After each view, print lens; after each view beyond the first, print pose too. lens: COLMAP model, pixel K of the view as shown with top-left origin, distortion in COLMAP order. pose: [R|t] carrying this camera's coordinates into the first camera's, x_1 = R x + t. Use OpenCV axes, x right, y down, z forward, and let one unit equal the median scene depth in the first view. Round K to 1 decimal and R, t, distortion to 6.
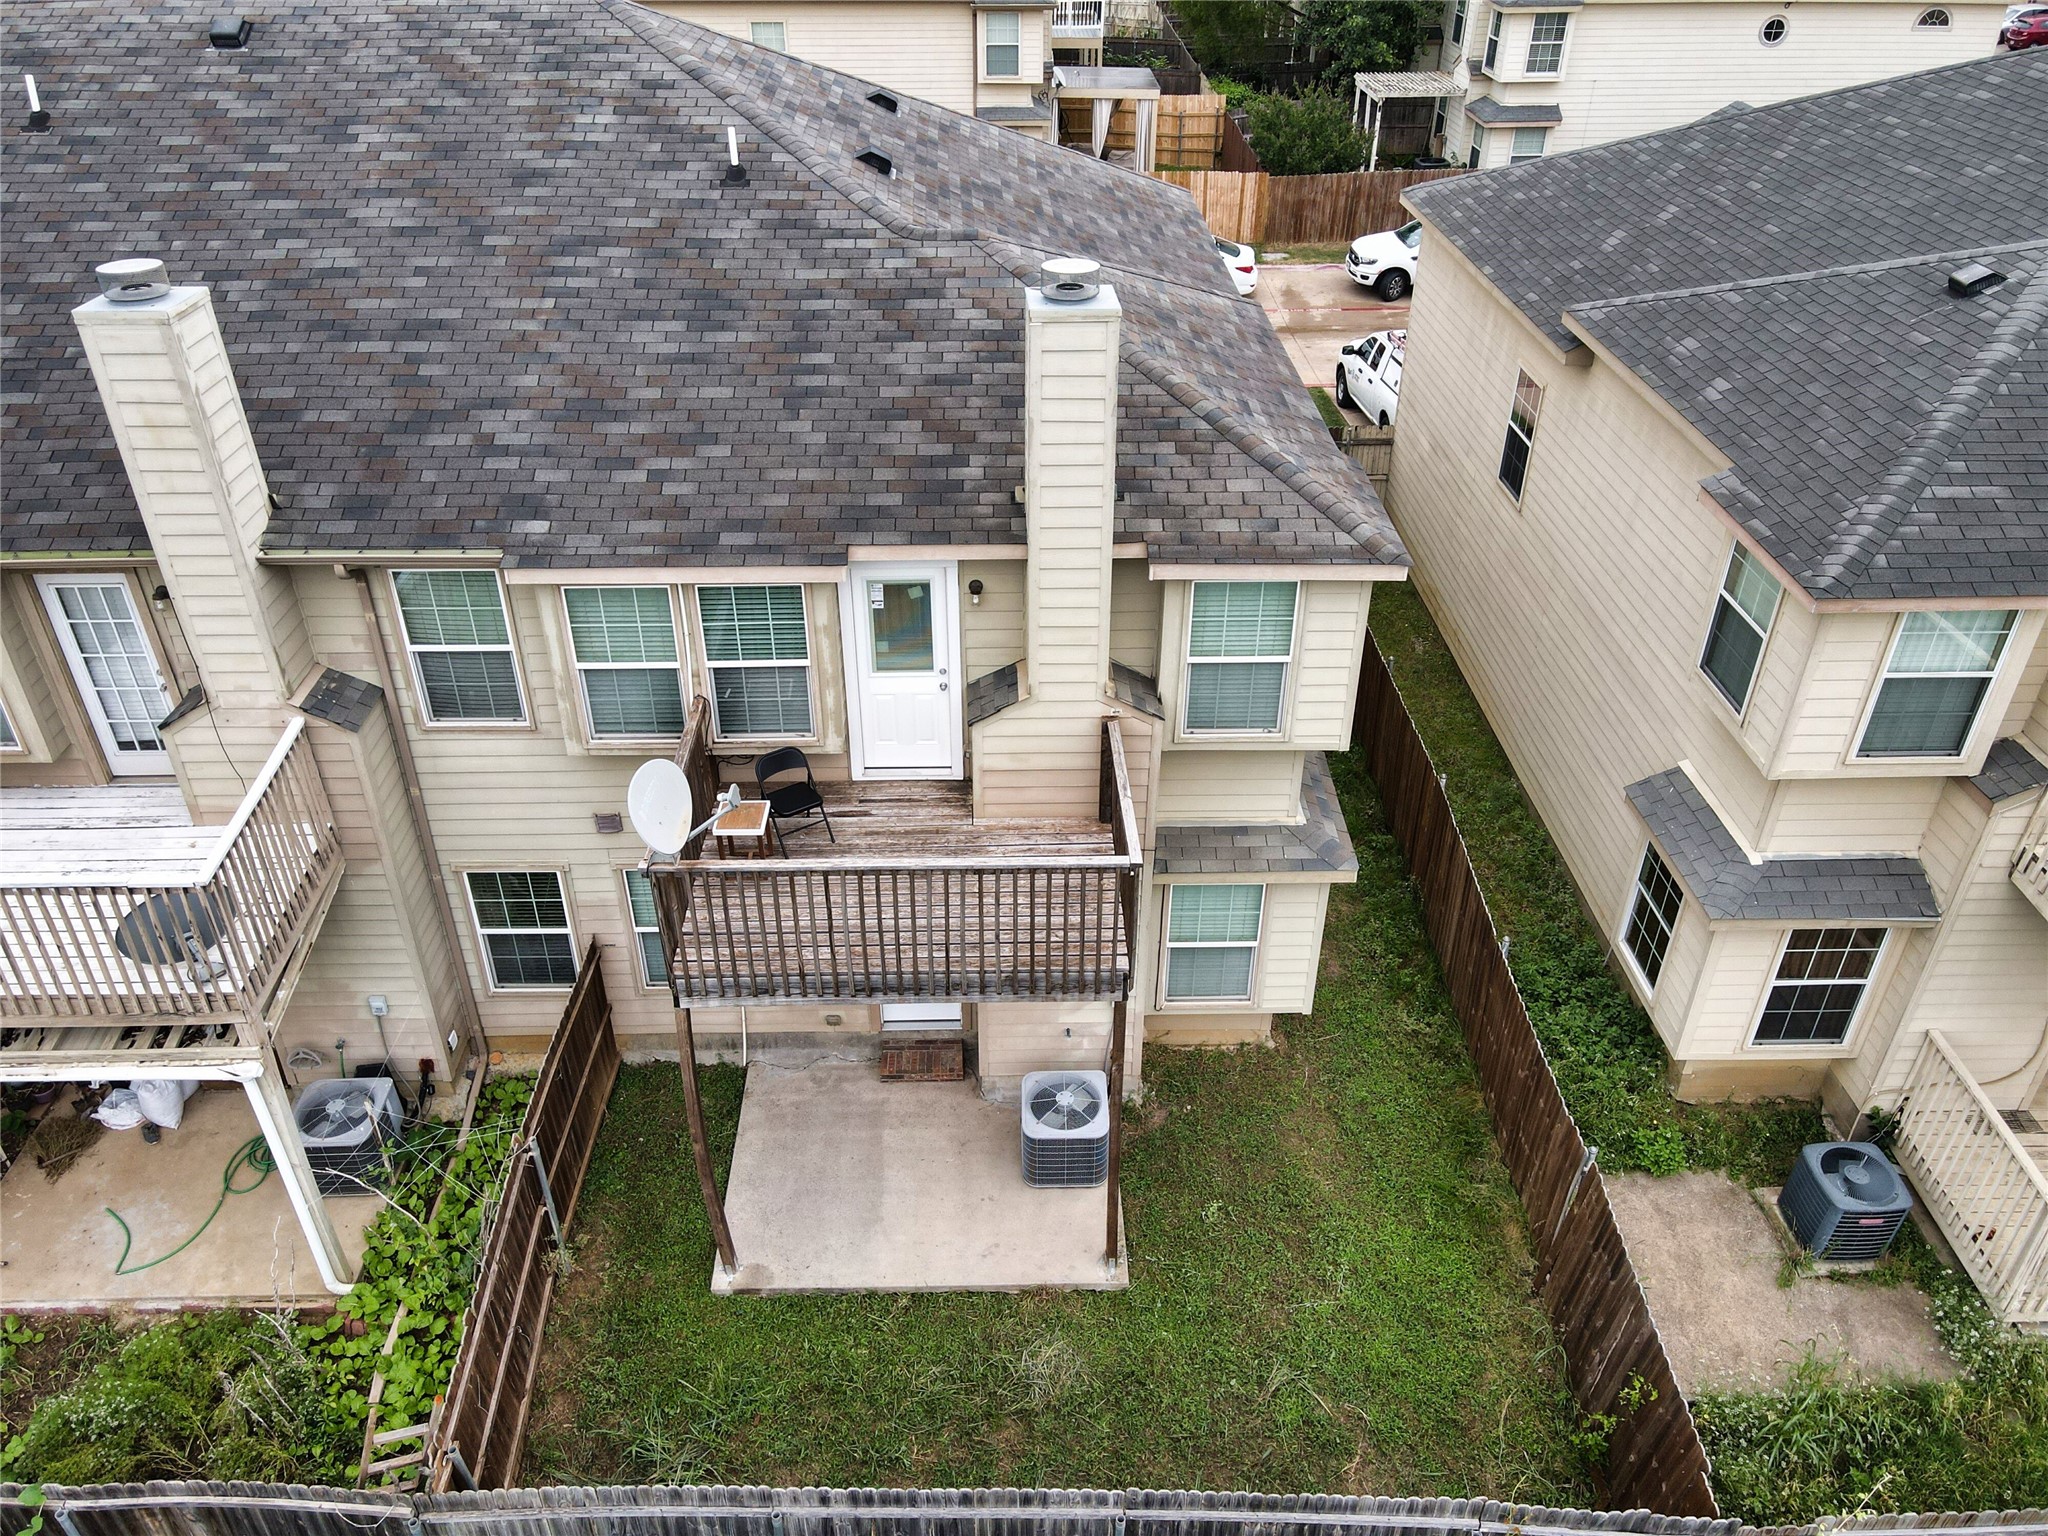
lens RADIAL K [[1507.0, 0, 1017.4], [0, 1507.0, 774.7], [0, 0, 1]] dist [0.001567, 0.030419]
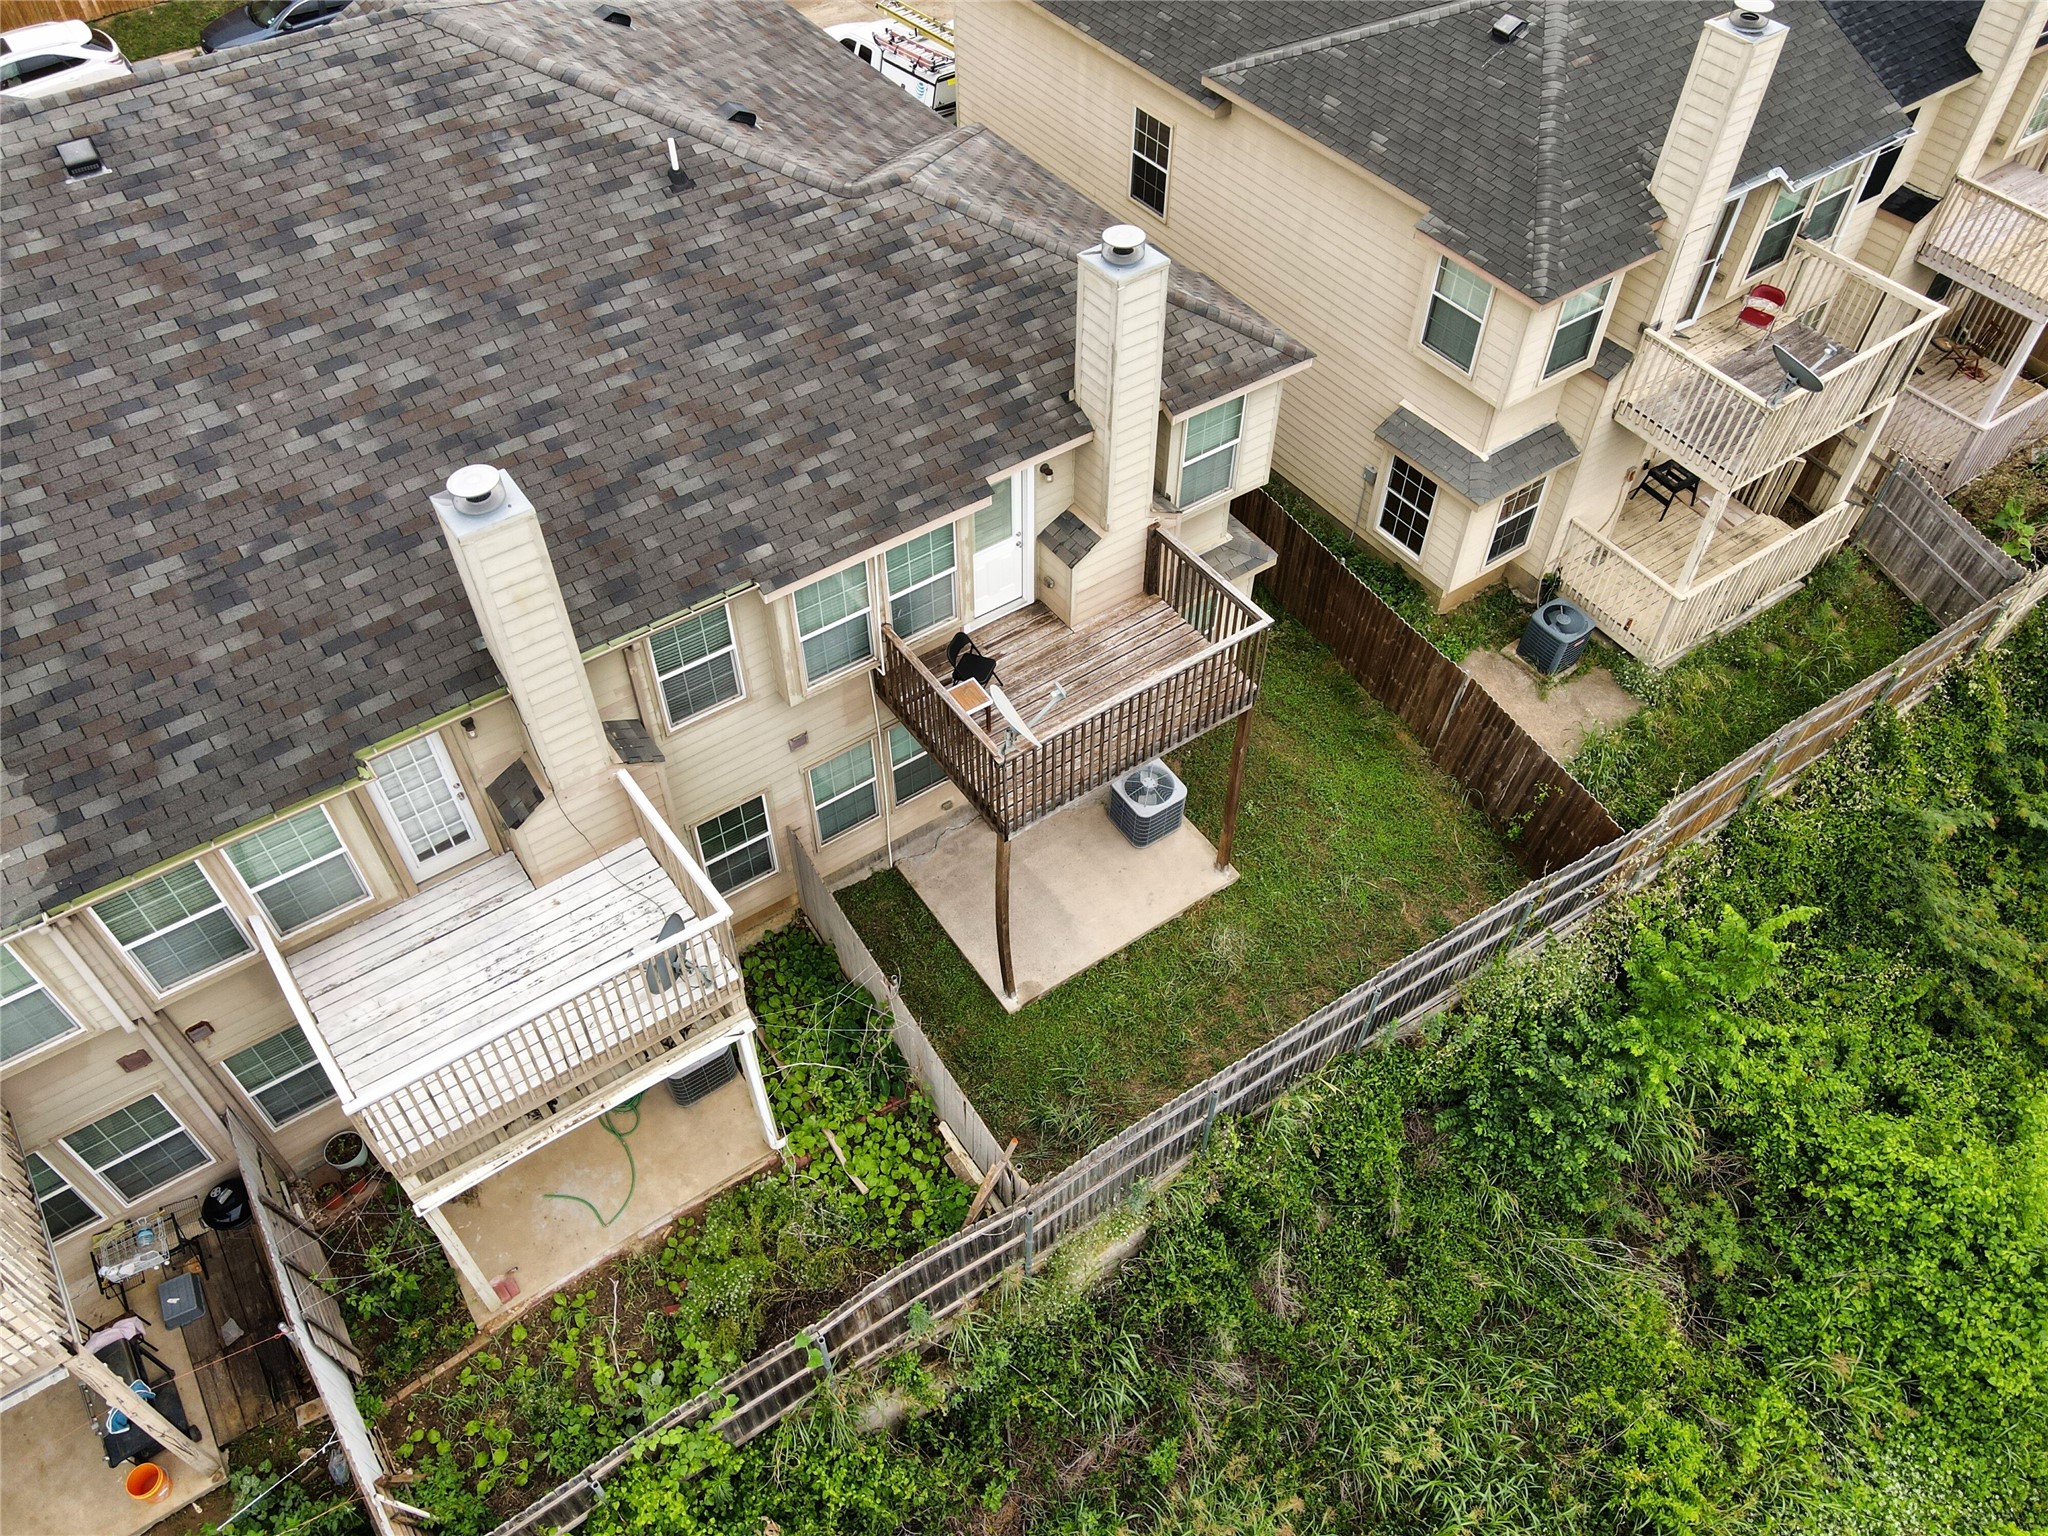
lens RADIAL K [[1507.0, 0, 1017.4], [0, 1507.0, 774.7], [0, 0, 1]] dist [0.001567, 0.030419]
pose [[0.832090, -0.421519, 0.360483, -0.594150], [0.307902, 0.891649, 0.331903, -0.308606], [-0.461328, -0.165179, 0.871718, -0.179471]]
